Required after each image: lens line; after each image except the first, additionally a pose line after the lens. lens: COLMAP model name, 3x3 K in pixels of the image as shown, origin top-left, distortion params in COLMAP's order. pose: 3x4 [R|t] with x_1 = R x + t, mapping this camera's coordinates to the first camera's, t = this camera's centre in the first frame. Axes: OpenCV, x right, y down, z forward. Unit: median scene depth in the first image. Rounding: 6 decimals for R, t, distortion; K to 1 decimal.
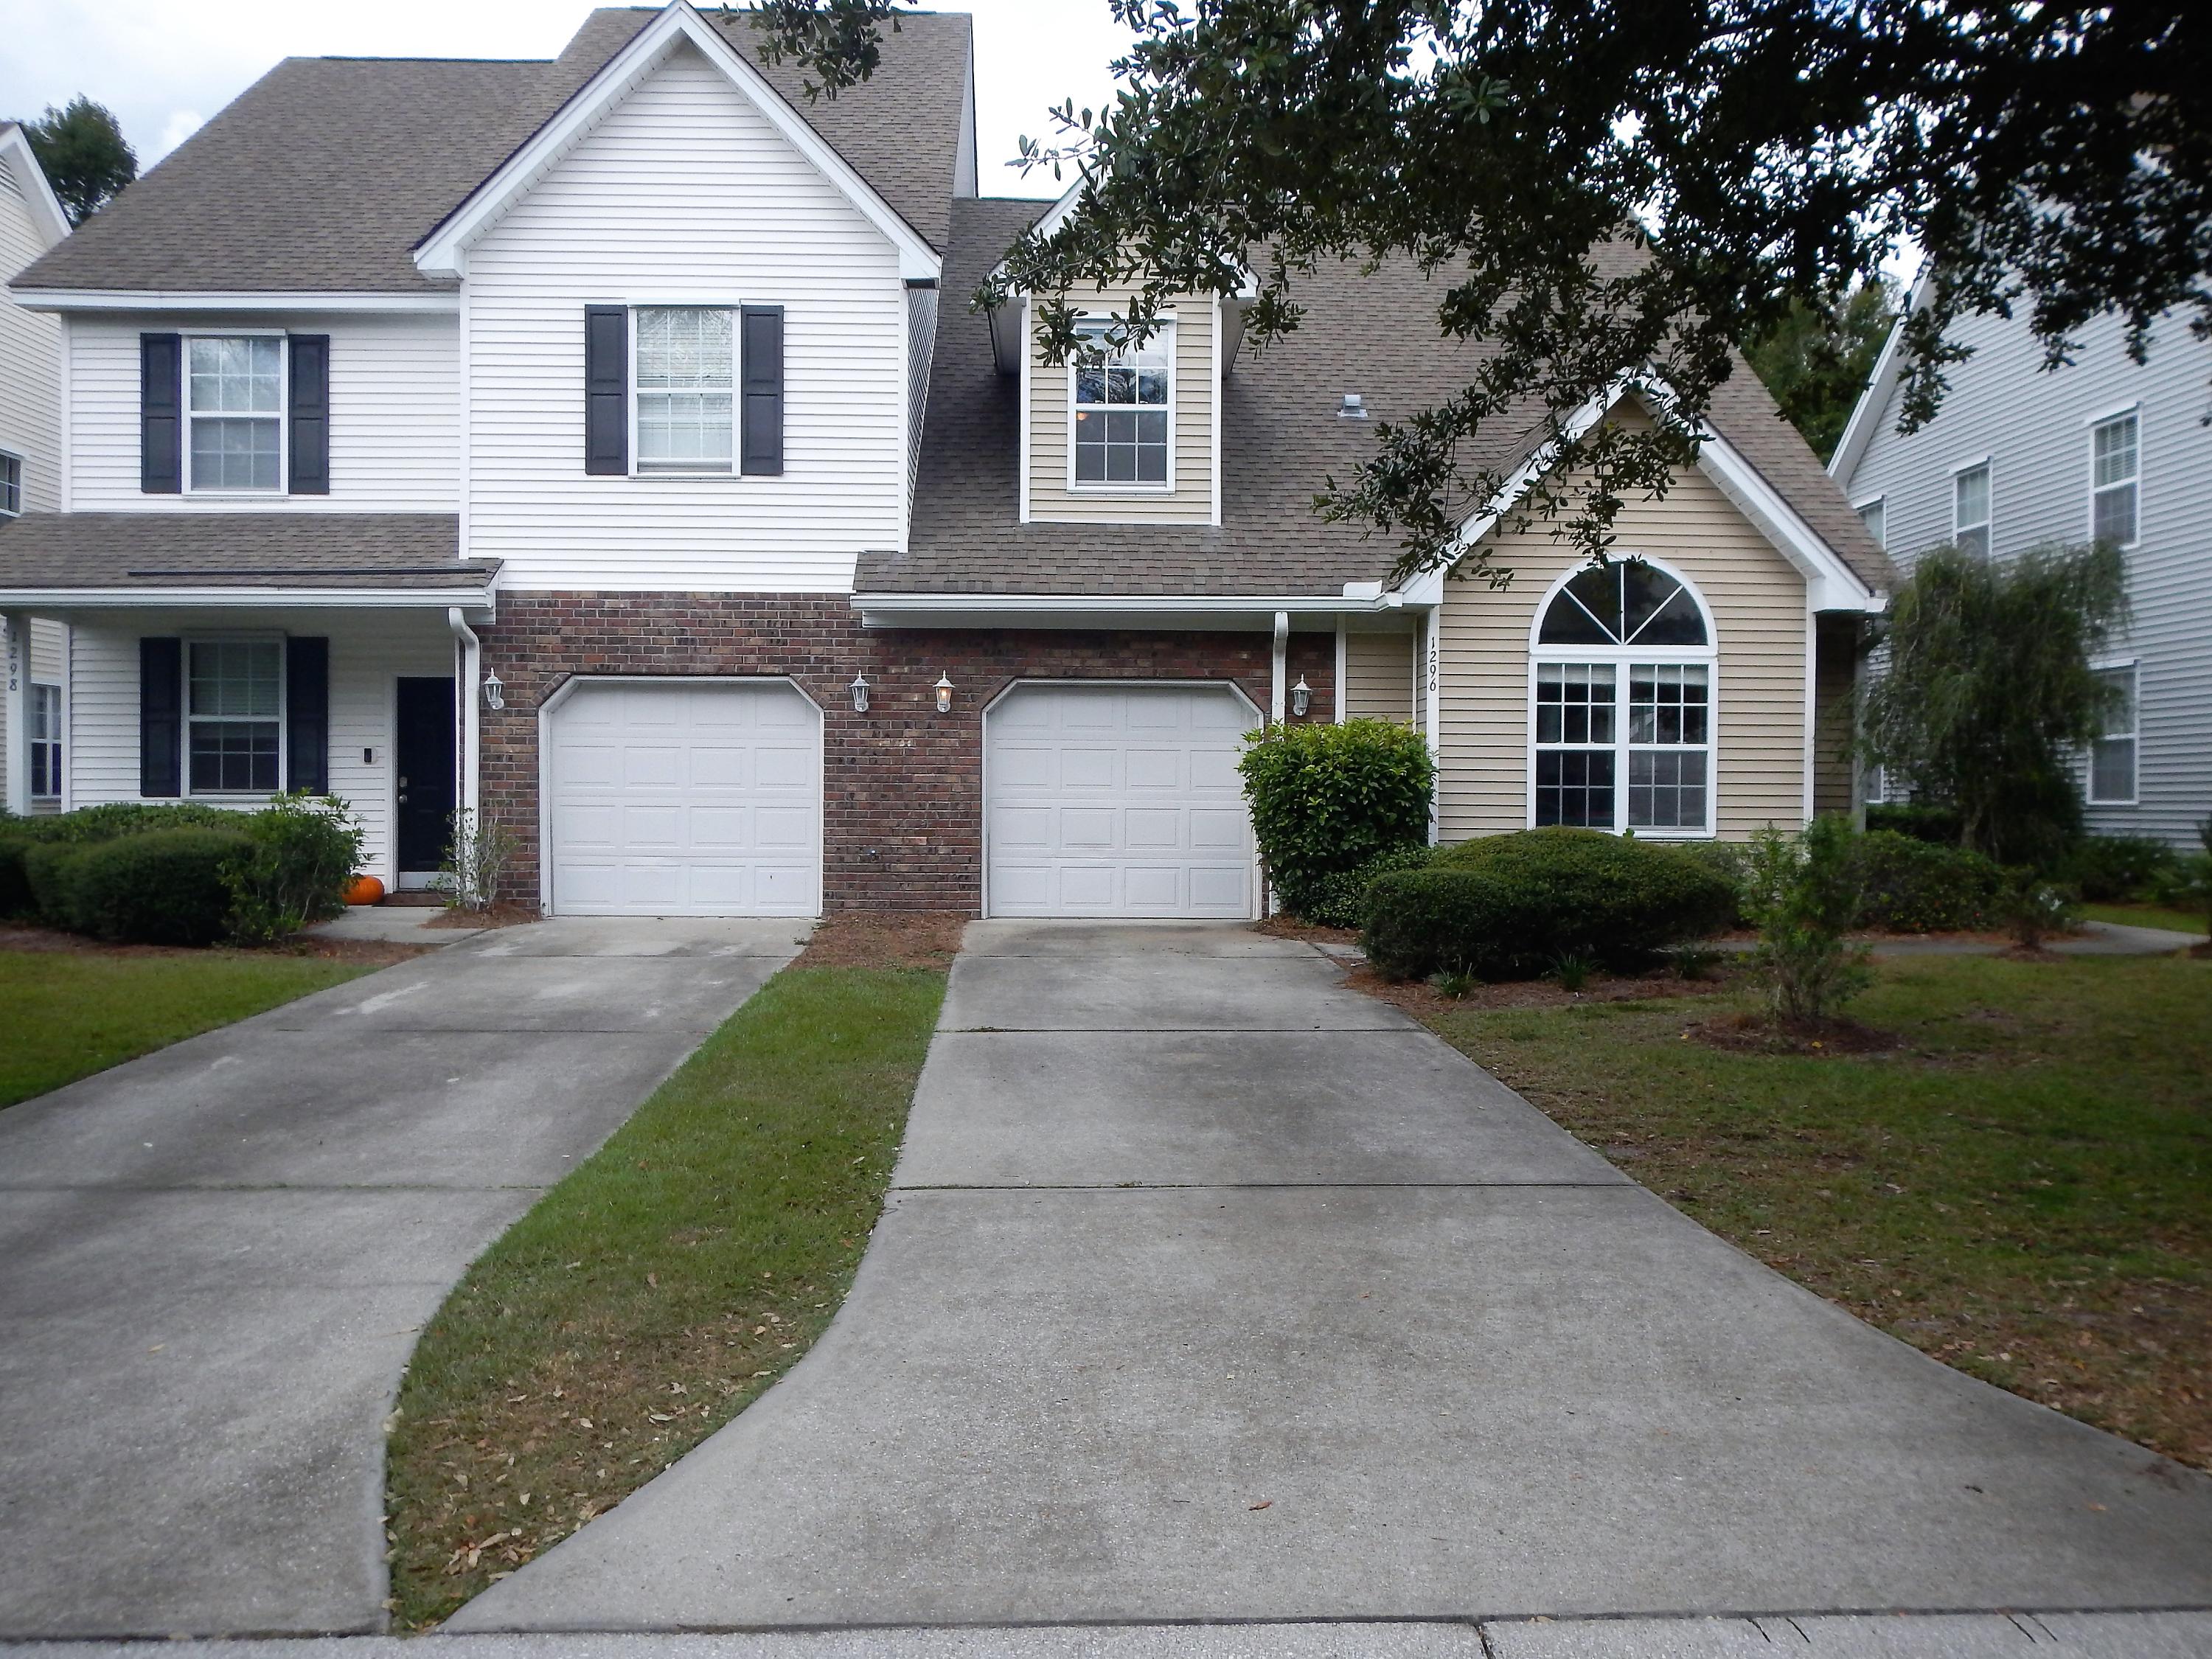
lens RADIAL K [[1832.9, 0, 1098.0], [0, 1832.9, 844.1], [0, 0, 1]] dist [-0.023550, -0.014918]
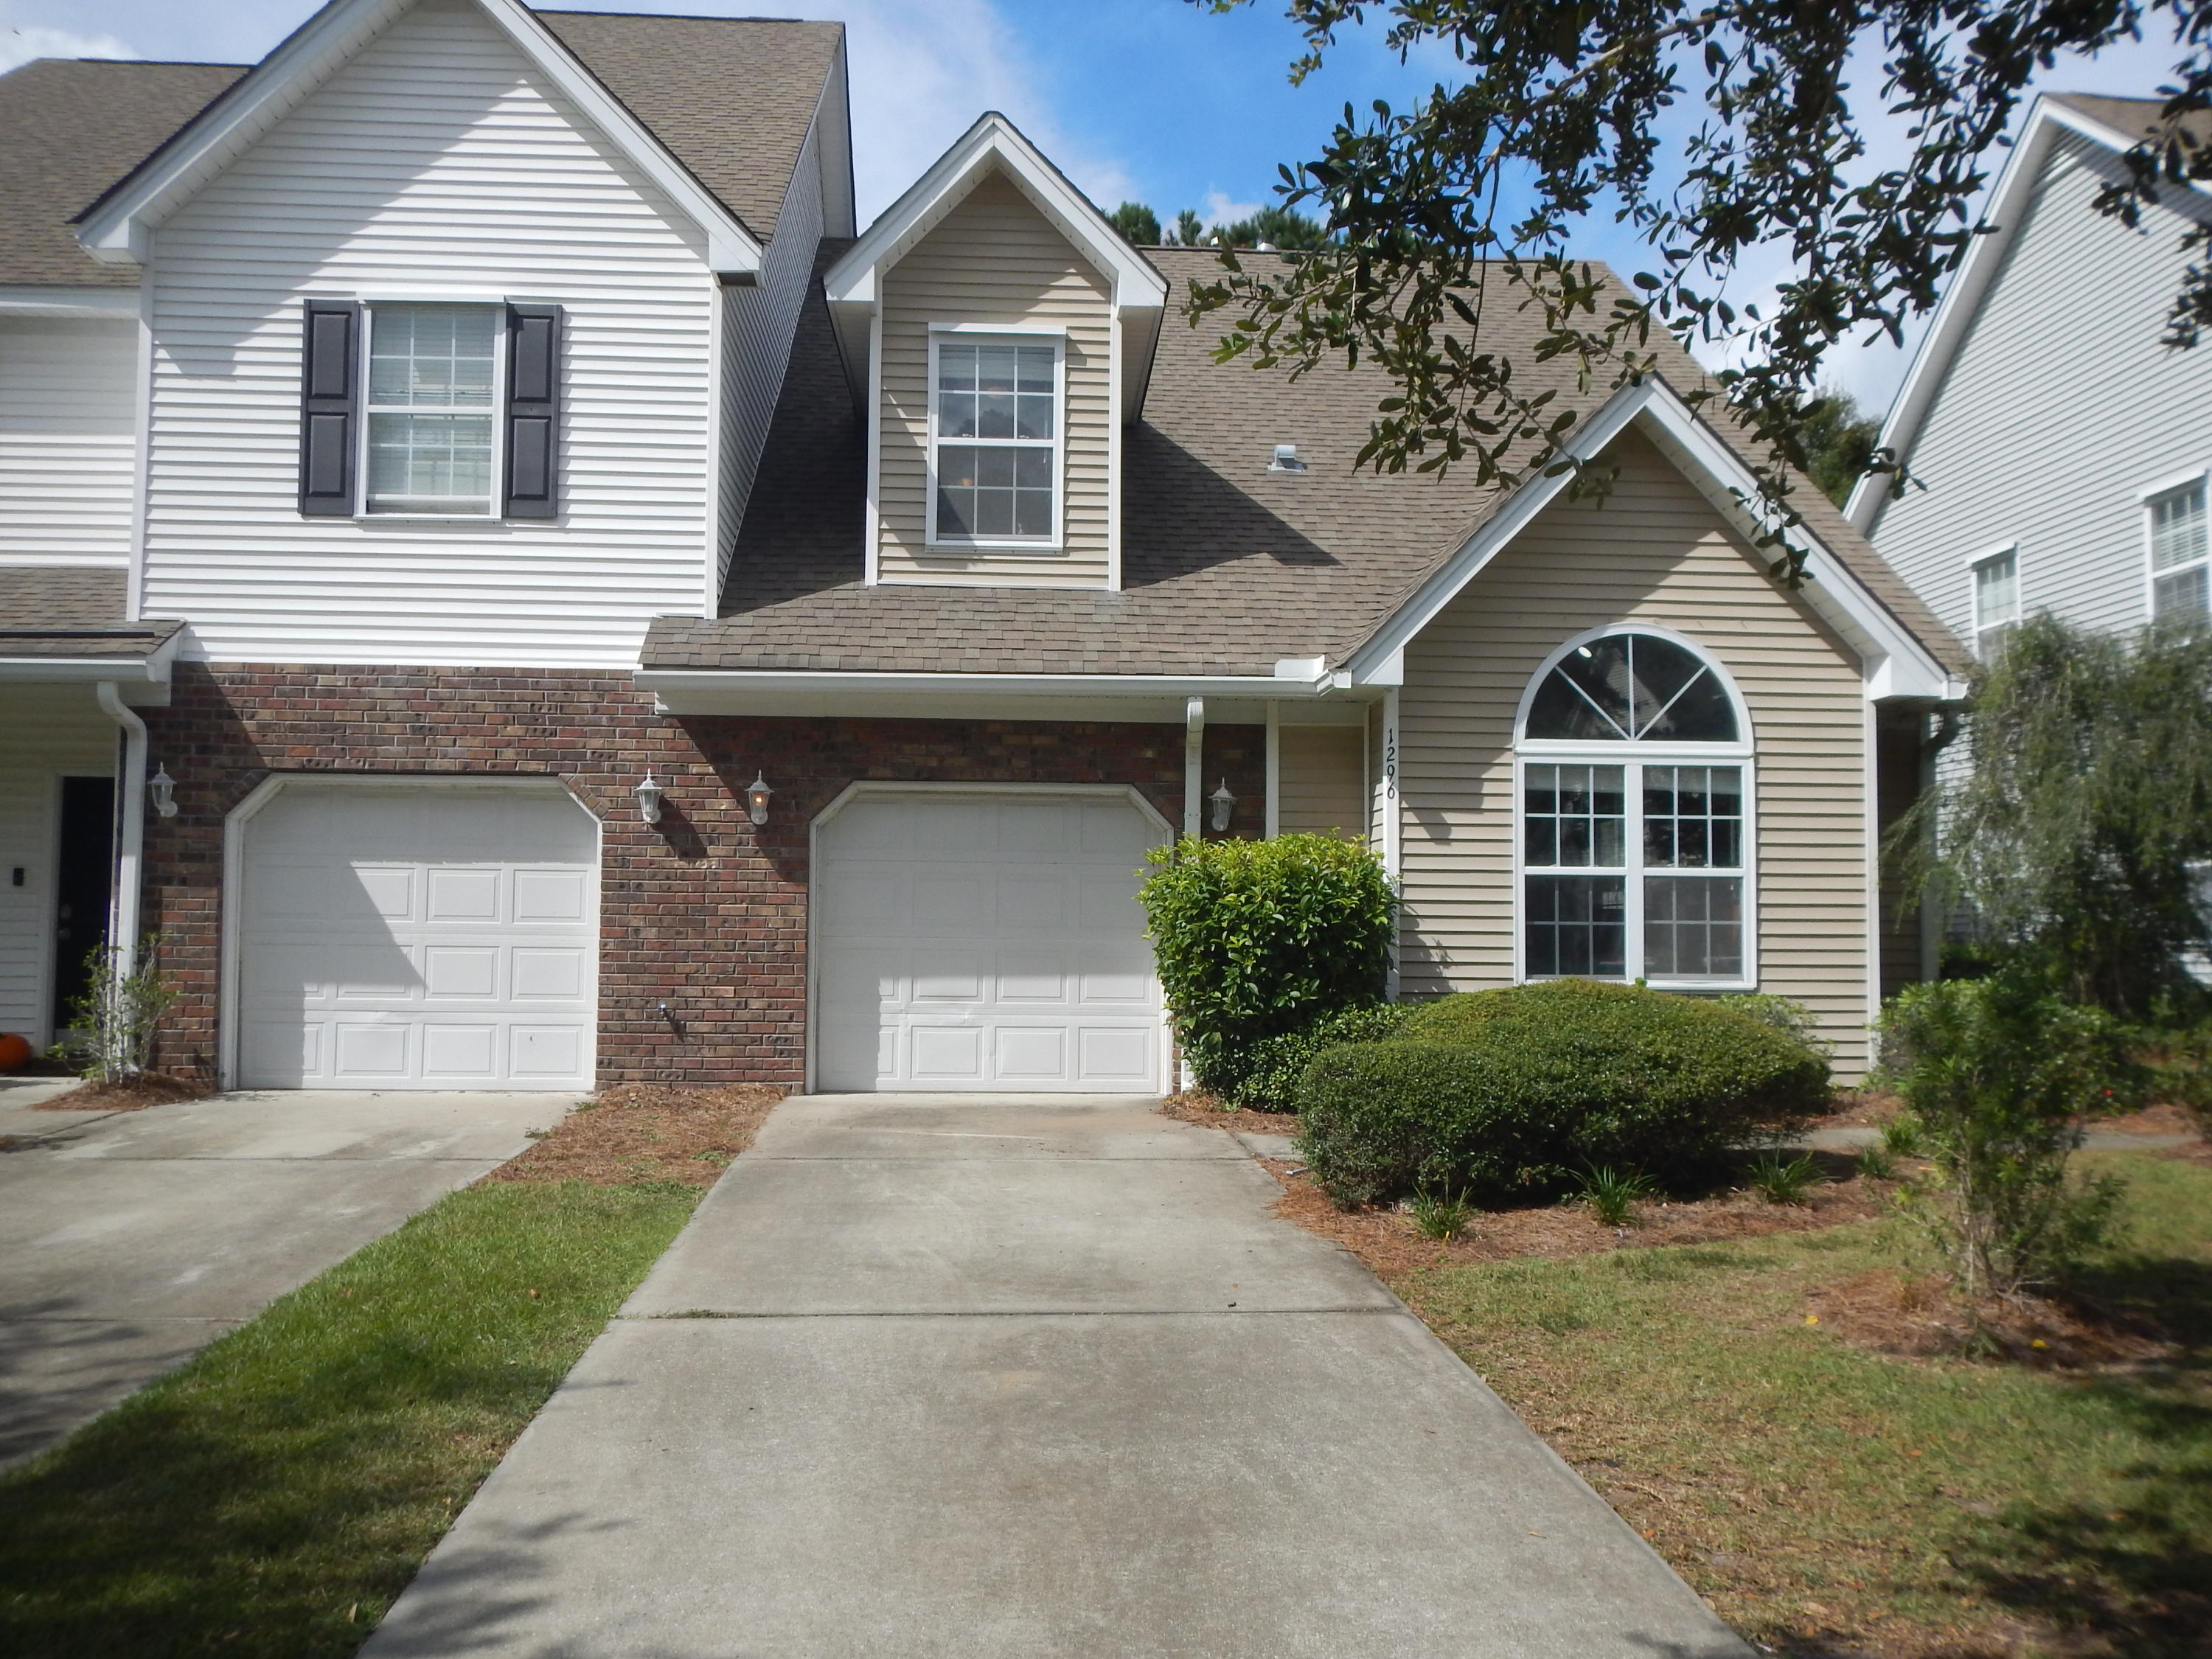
lens RADIAL K [[1832.9, 0, 1113.0], [0, 1832.9, 832.4], [0, 0, 1]] dist [-0.023550, -0.014918]
pose [[0.999151, 0.004545, 0.040955, 0.033352], [-0.001262, 0.996808, -0.079829, -0.007486], [-0.041187, 0.079709, 0.995967, 0.231116]]
